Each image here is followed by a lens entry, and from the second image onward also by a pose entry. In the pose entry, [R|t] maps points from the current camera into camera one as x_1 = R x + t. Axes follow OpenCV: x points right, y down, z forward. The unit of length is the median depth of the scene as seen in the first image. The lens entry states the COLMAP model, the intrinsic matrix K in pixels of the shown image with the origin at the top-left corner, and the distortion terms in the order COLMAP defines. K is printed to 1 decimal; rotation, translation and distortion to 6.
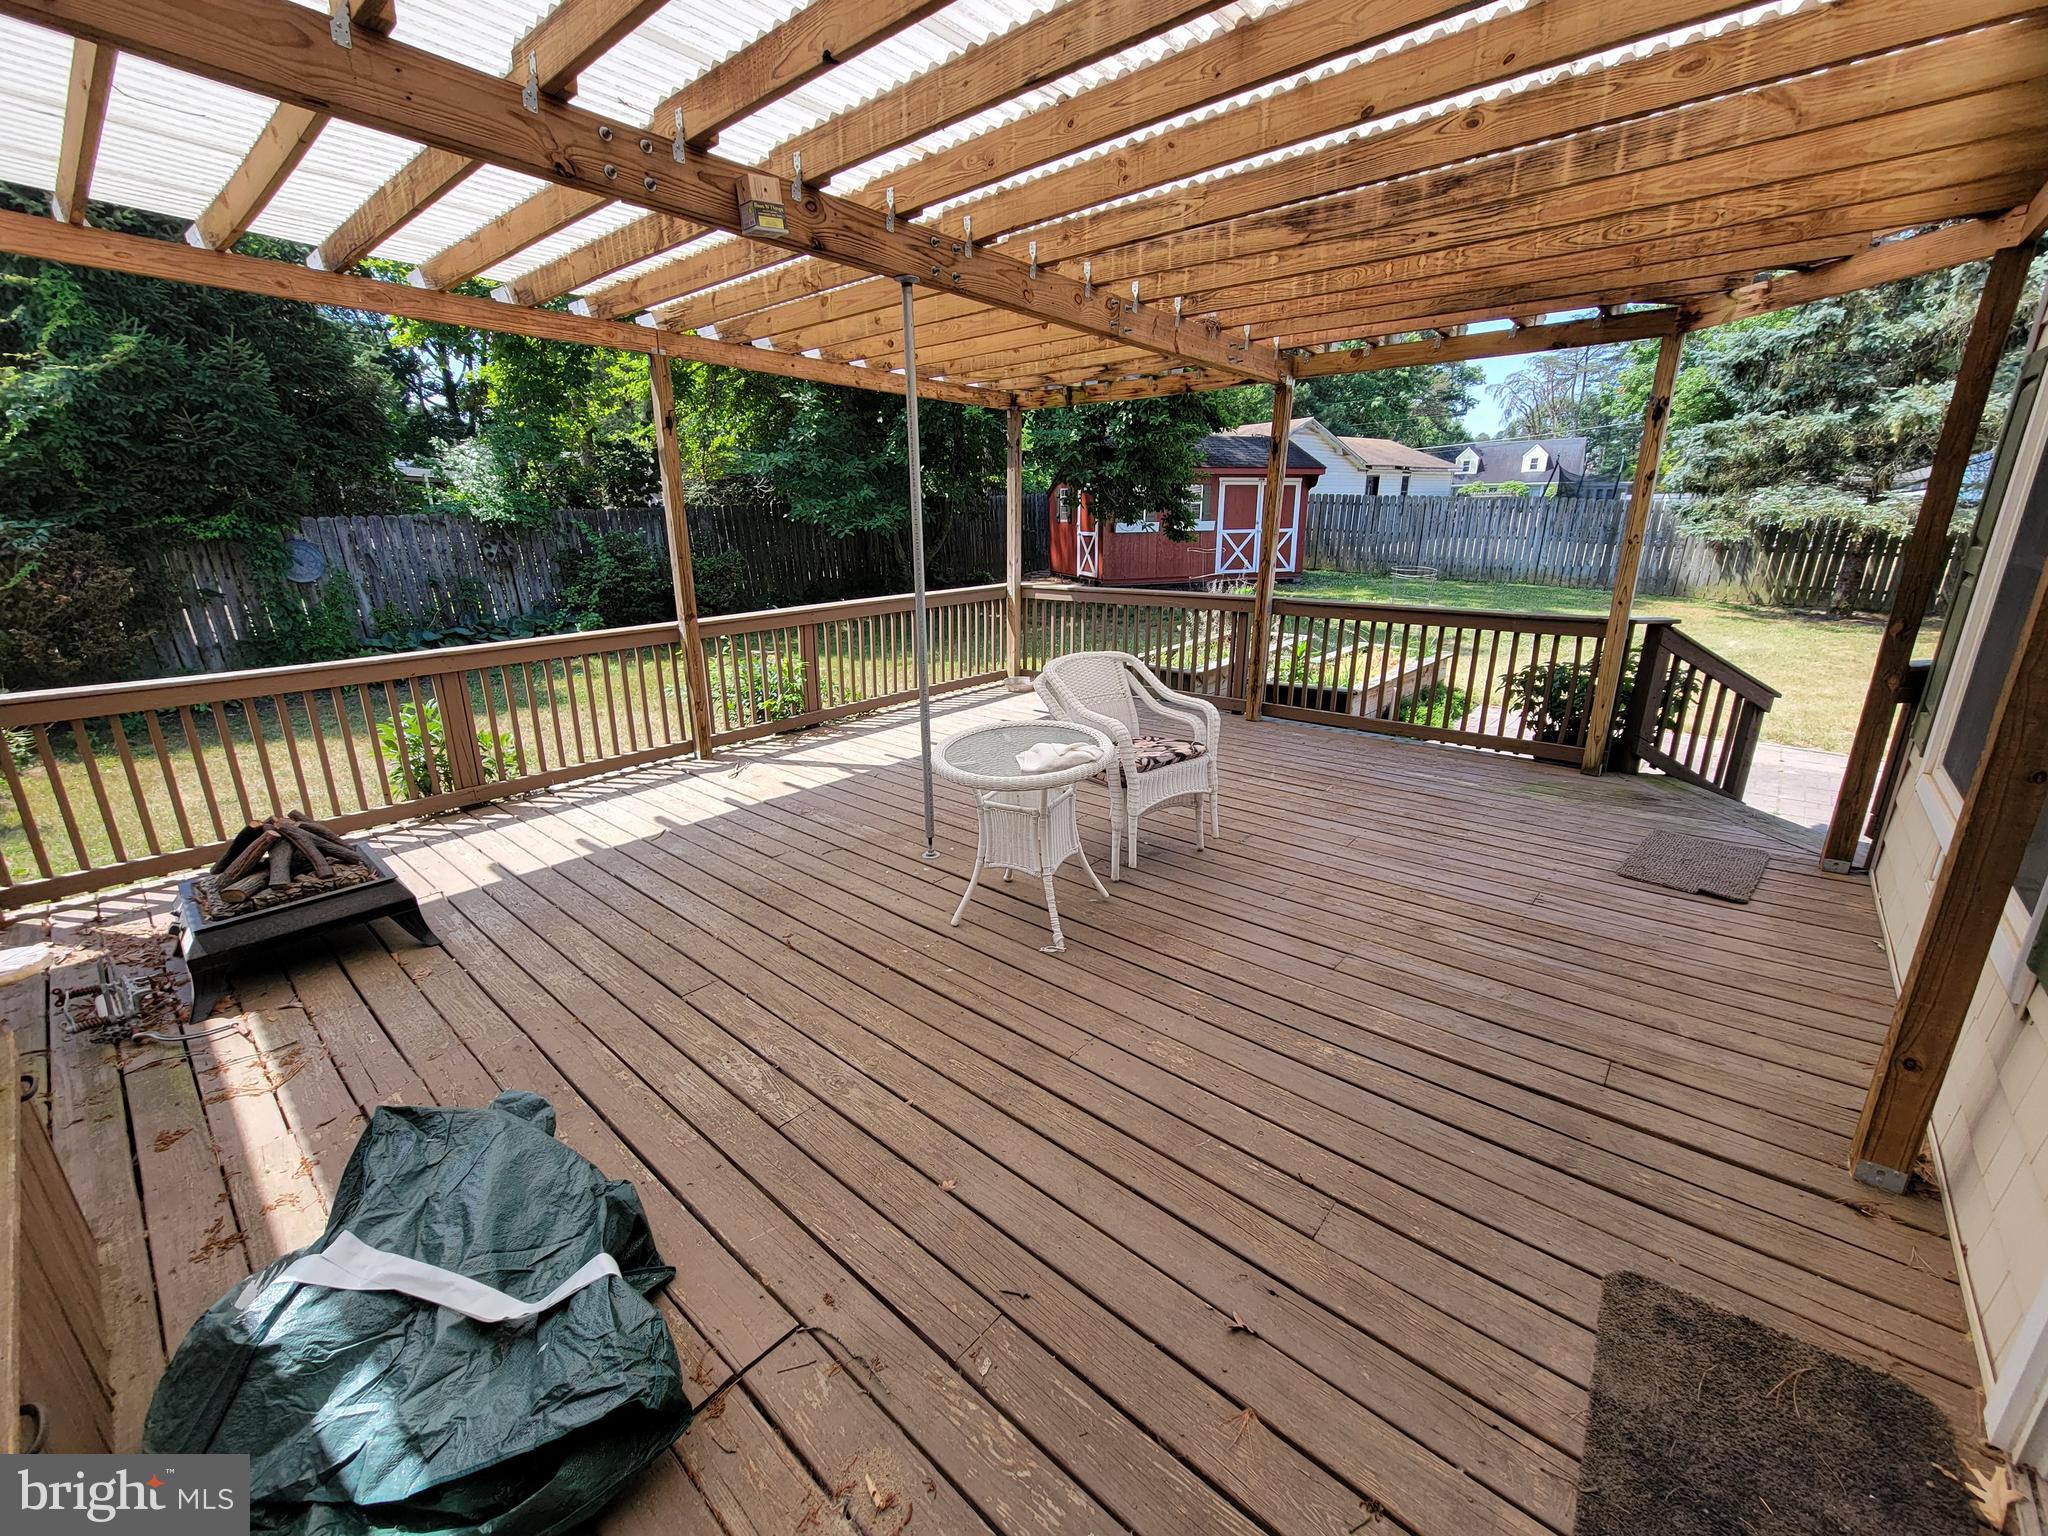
lens RADIAL K [[834.6, 0, 1019.6], [0, 834.6, 768.8], [0, 0, 1]] dist [-0.002538, -0.000334]
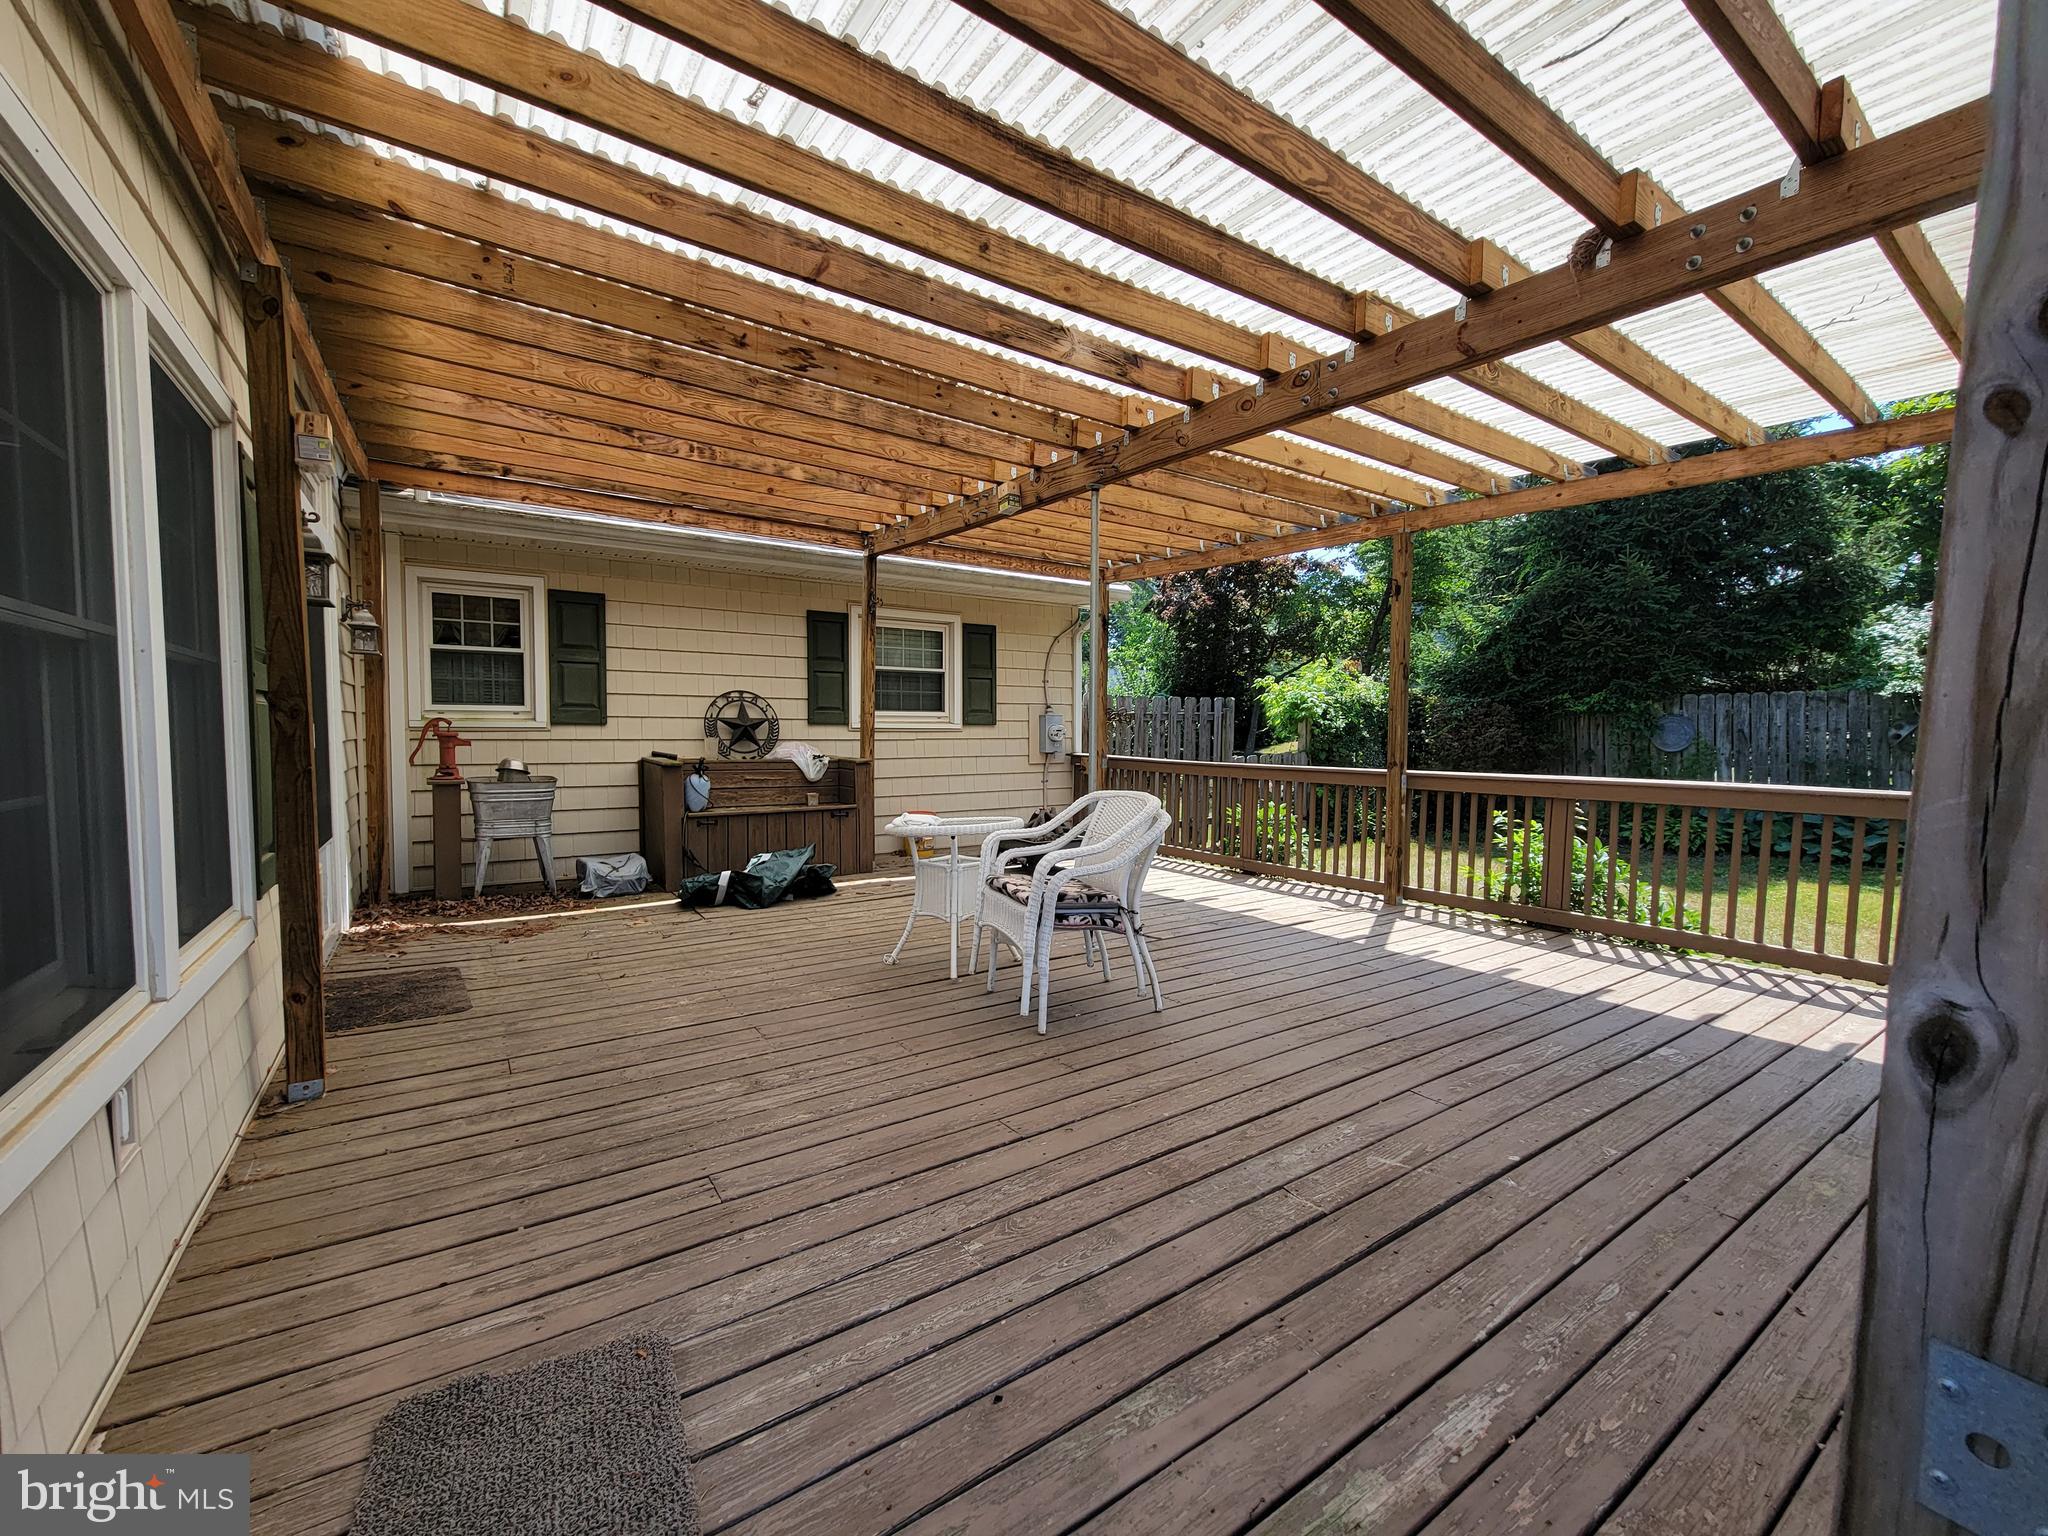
lens RADIAL K [[834.6, 0, 1019.6], [0, 834.6, 768.8], [0, 0, 1]] dist [-0.002538, -0.000334]
pose [[-0.248452, 0.064928, -0.966466, 0.699520], [-0.288765, 0.947419, 0.137882, -0.179373], [0.924601, 0.313339, -0.216639, 0.761876]]
